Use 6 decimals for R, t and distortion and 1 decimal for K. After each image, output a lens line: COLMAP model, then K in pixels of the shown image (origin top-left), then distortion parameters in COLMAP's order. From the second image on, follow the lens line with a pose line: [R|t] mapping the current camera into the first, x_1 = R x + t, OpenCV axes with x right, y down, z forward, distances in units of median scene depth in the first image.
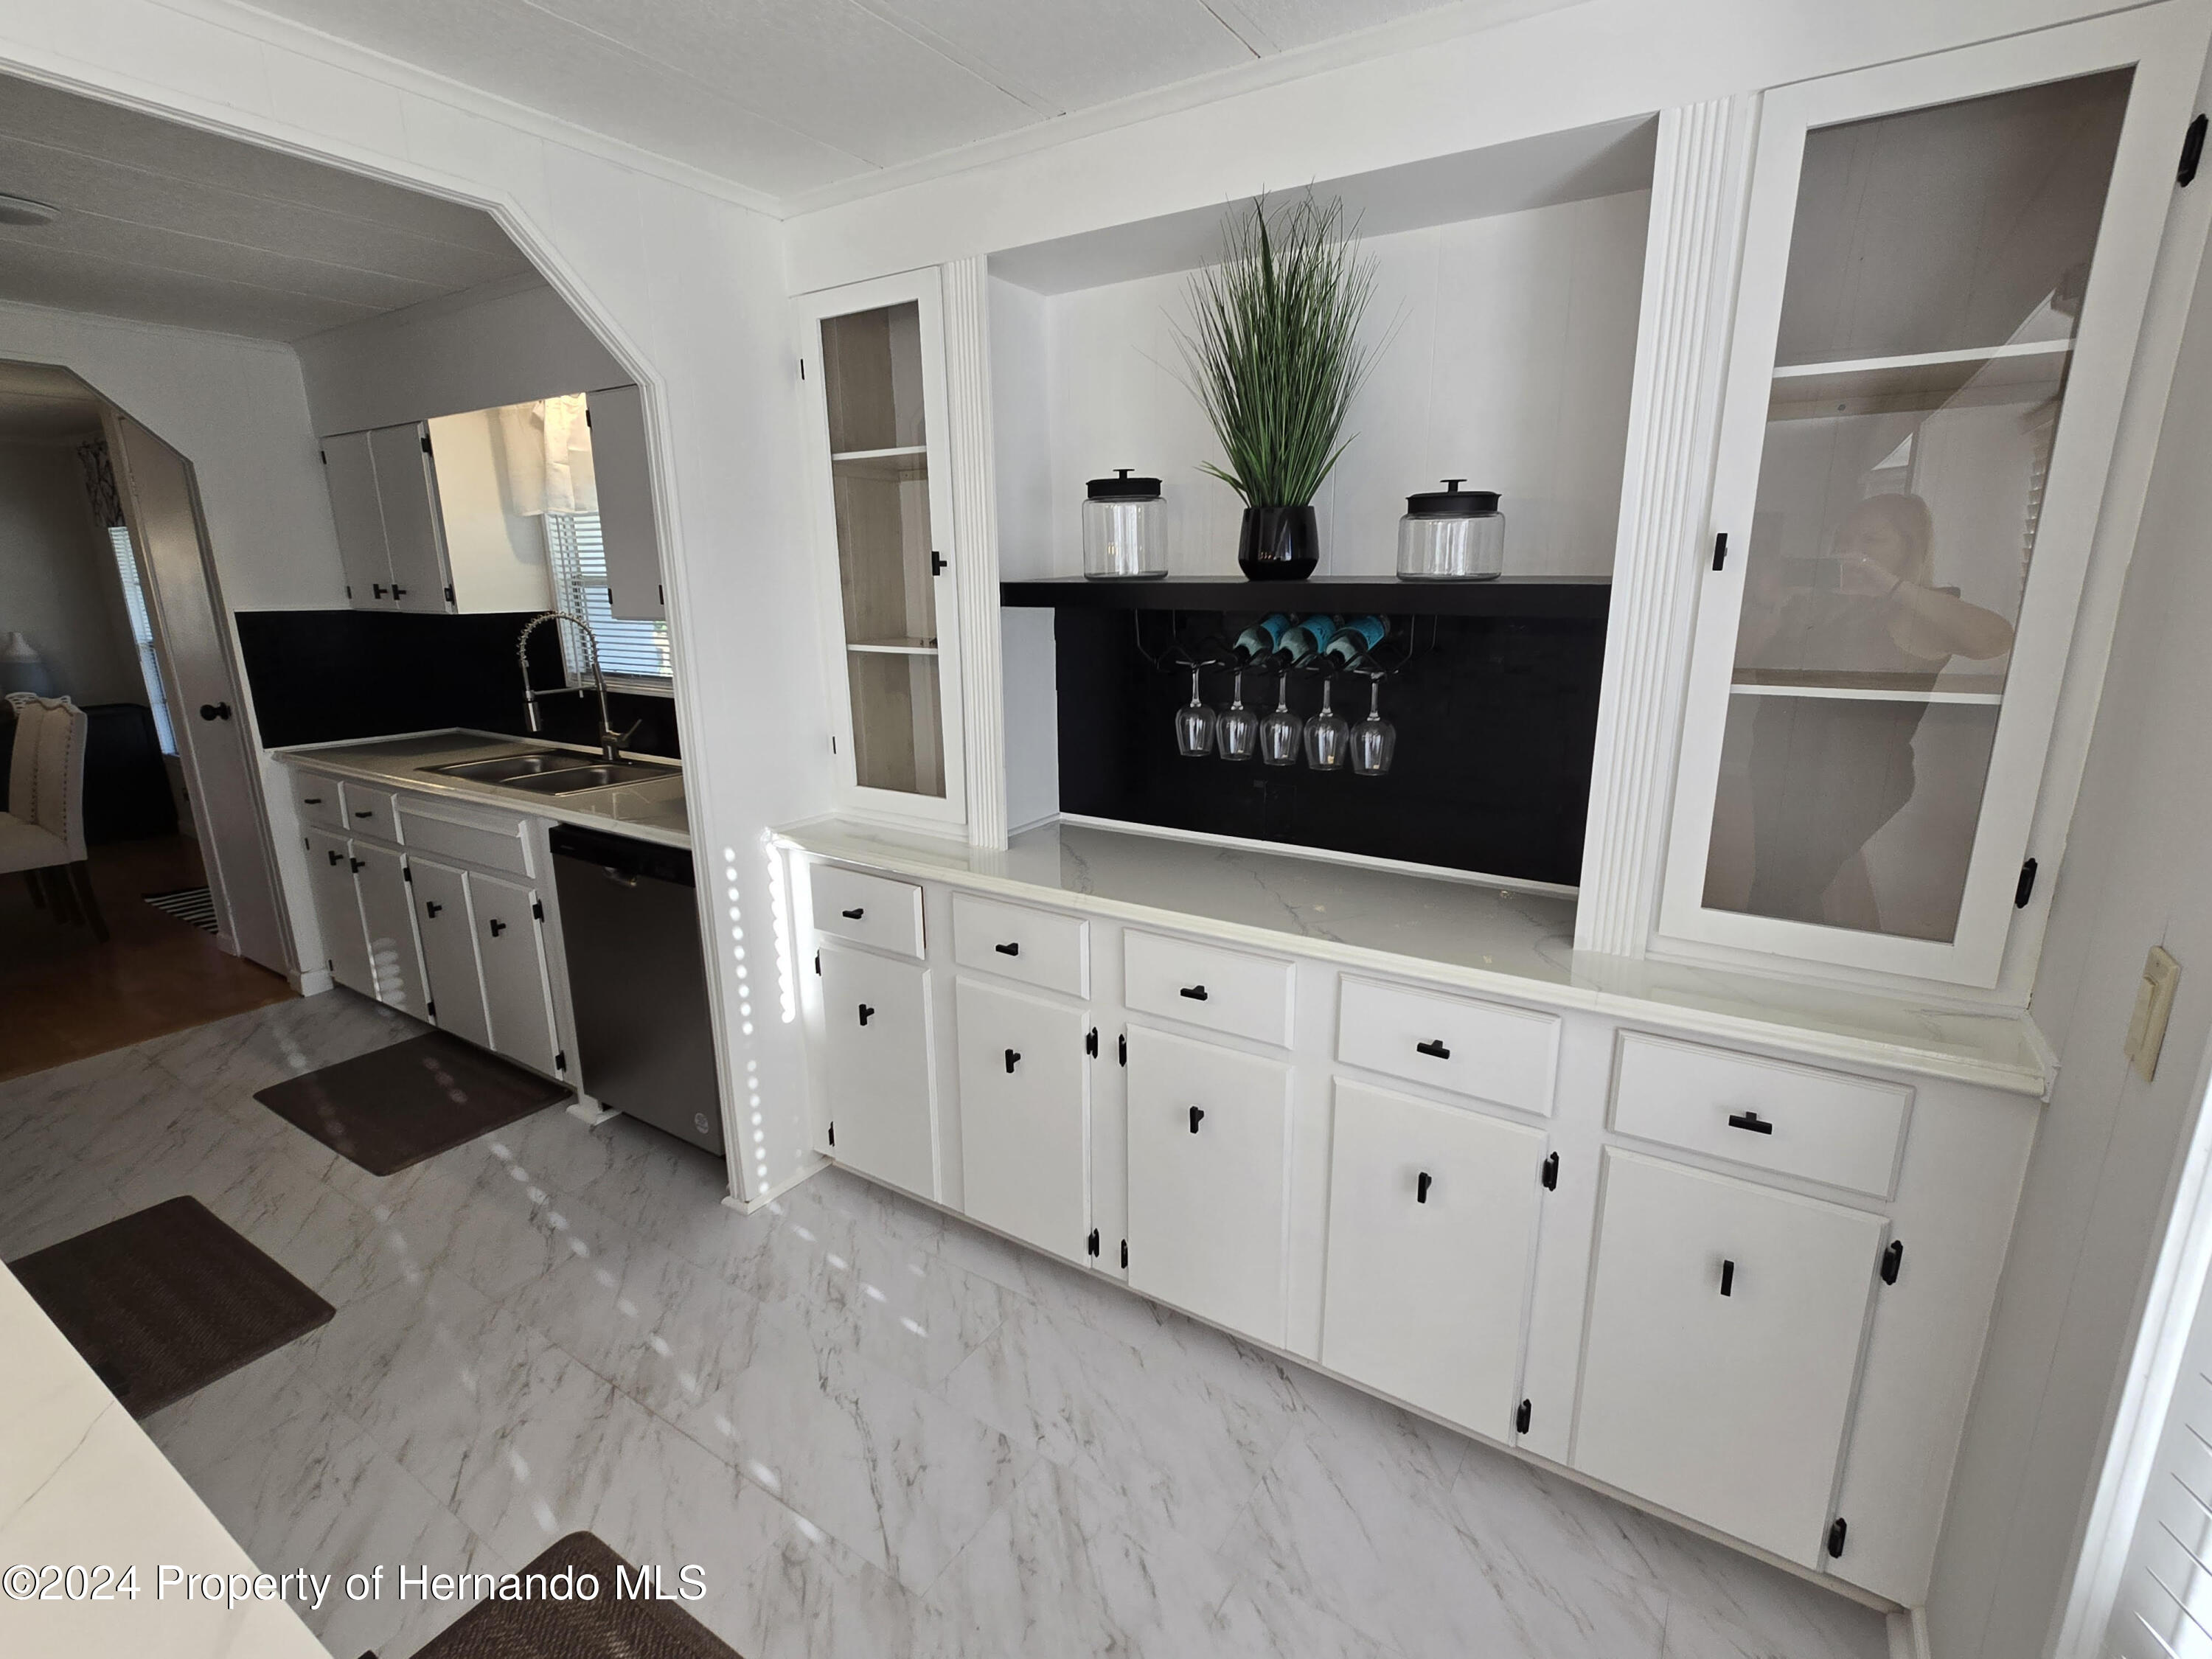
lens RADIAL K [[1028.4, 0, 1120.1], [0, 1028.4, 825.0], [0, 0, 1]] dist [-0.001634, -0.000437]
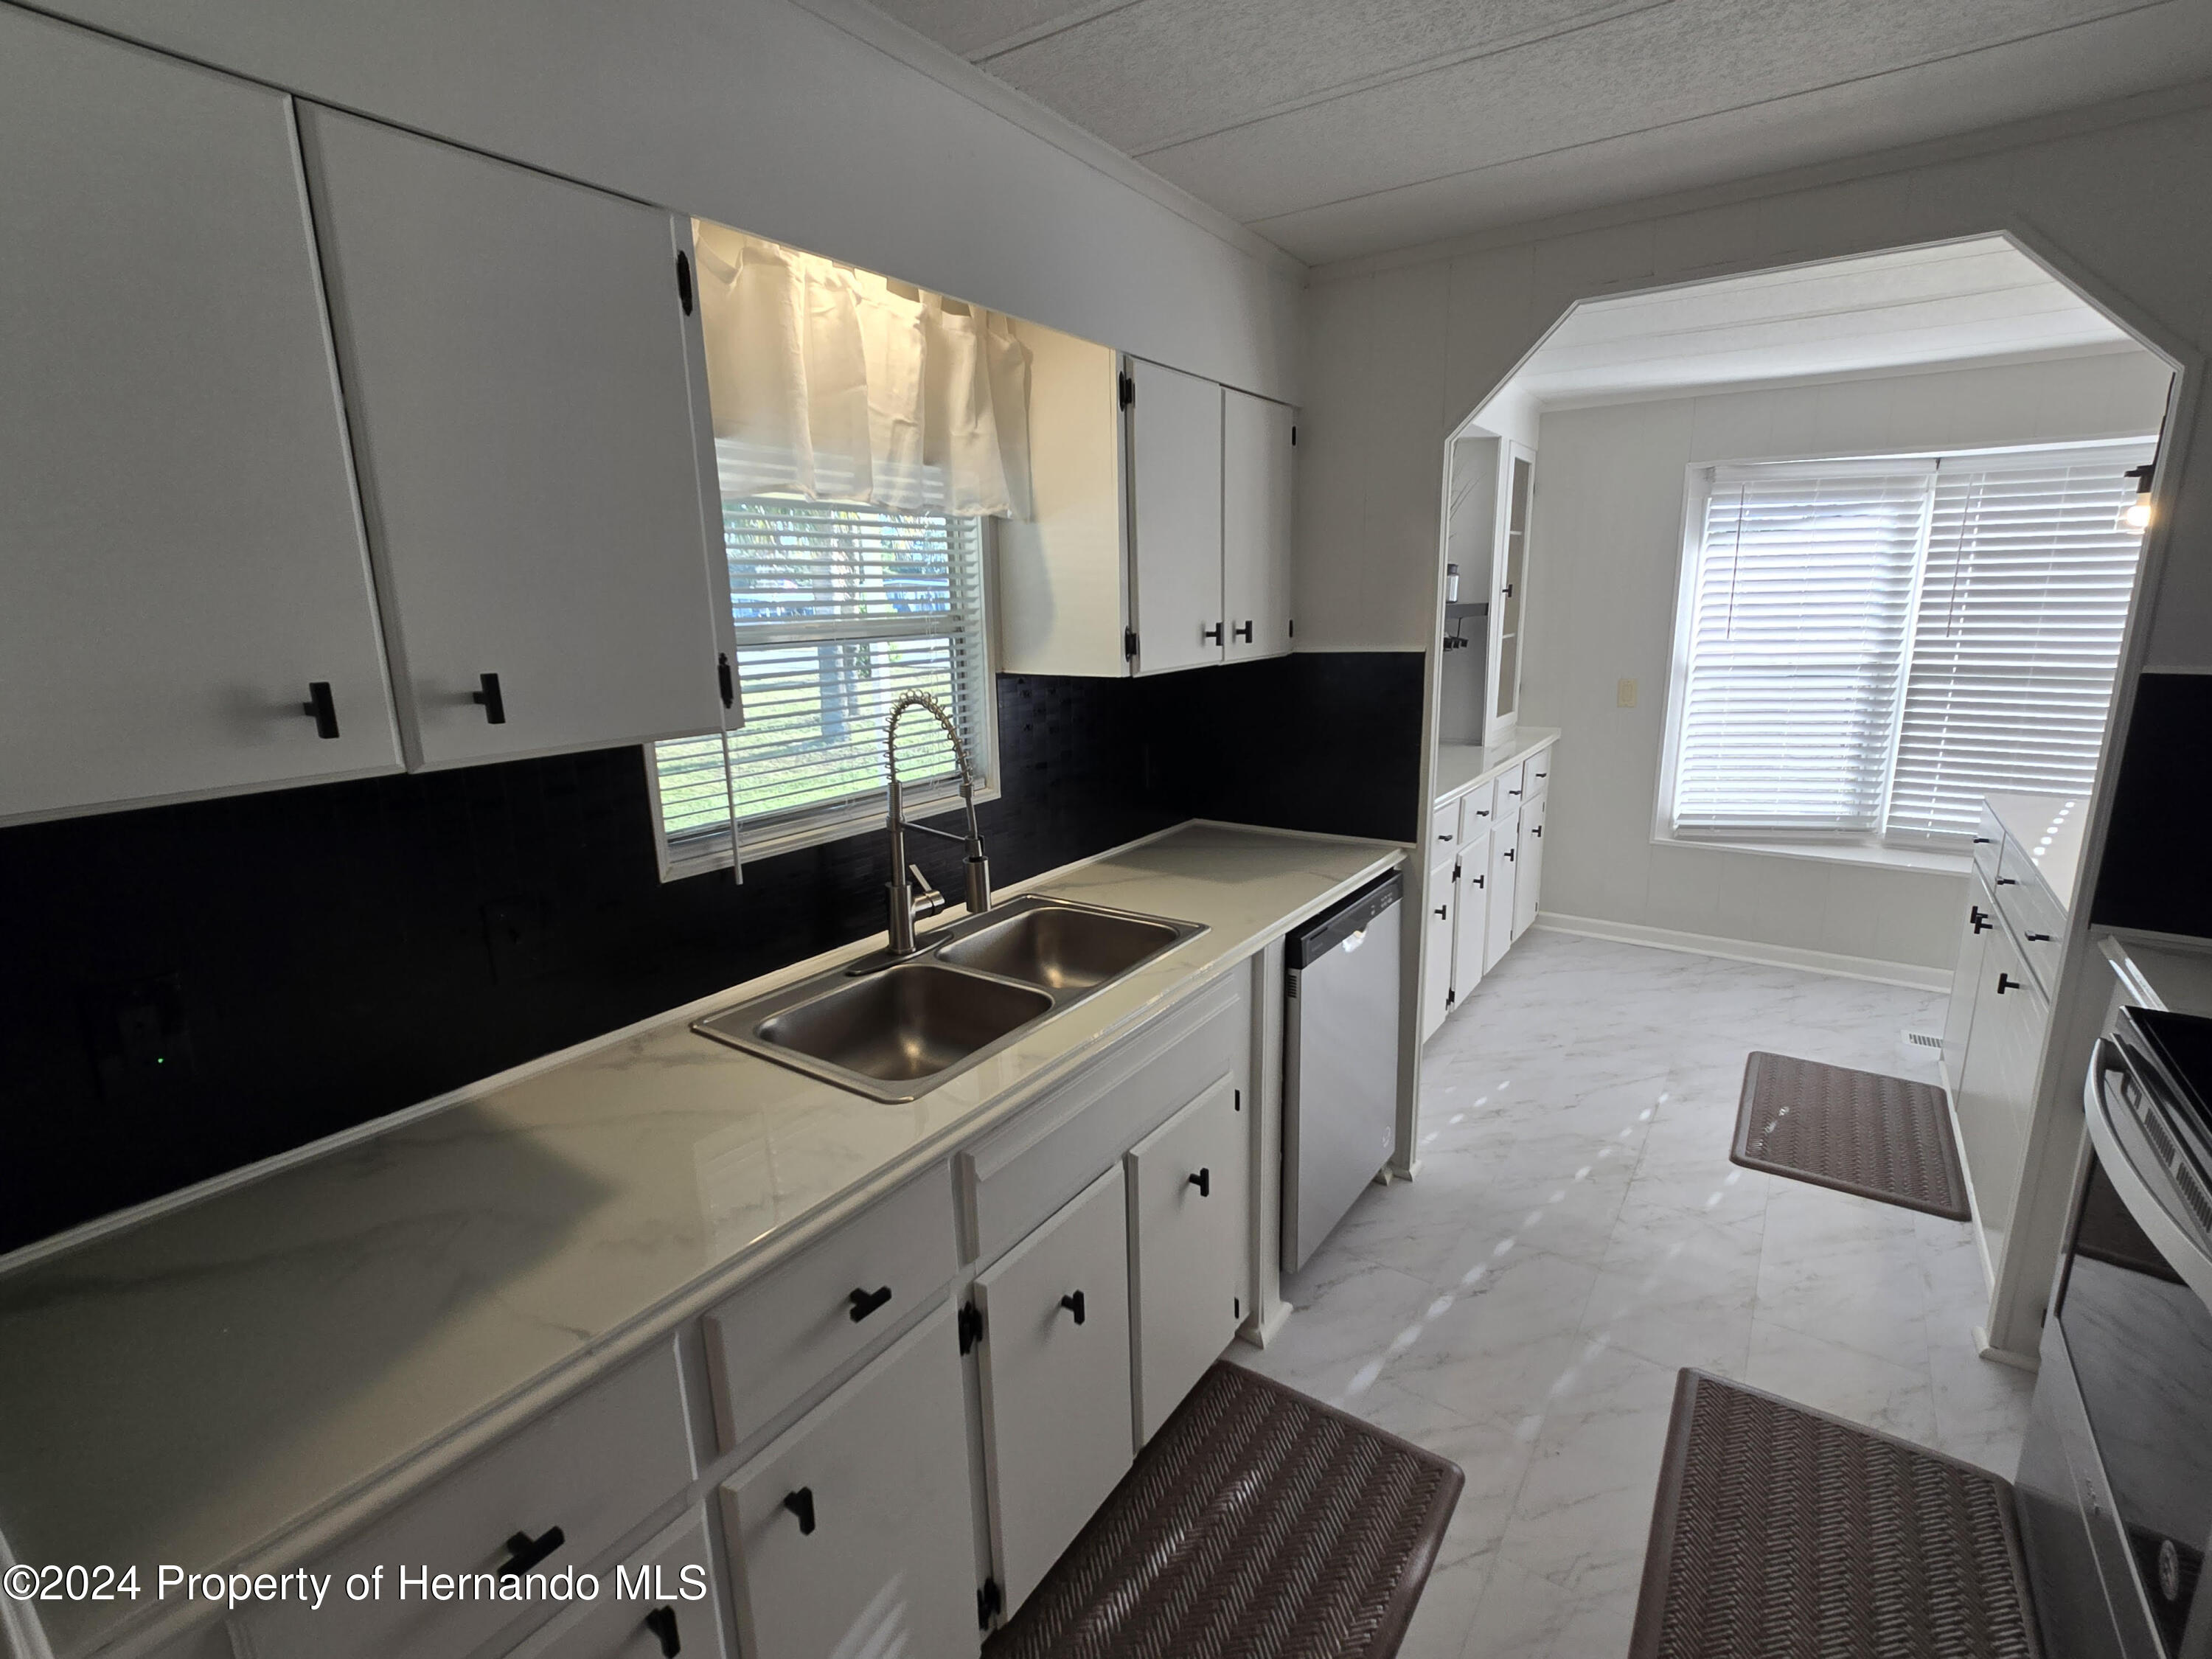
lens RADIAL K [[1028.4, 0, 1120.0], [0, 1028.4, 834.4], [0, 0, 1]] dist [-0.001634, -0.000437]
pose [[0.035319, -0.221785, 0.974456, -1.342894], [0.260768, 0.943331, 0.205249, -0.272744], [-0.964755, 0.246858, 0.091151, 1.083016]]
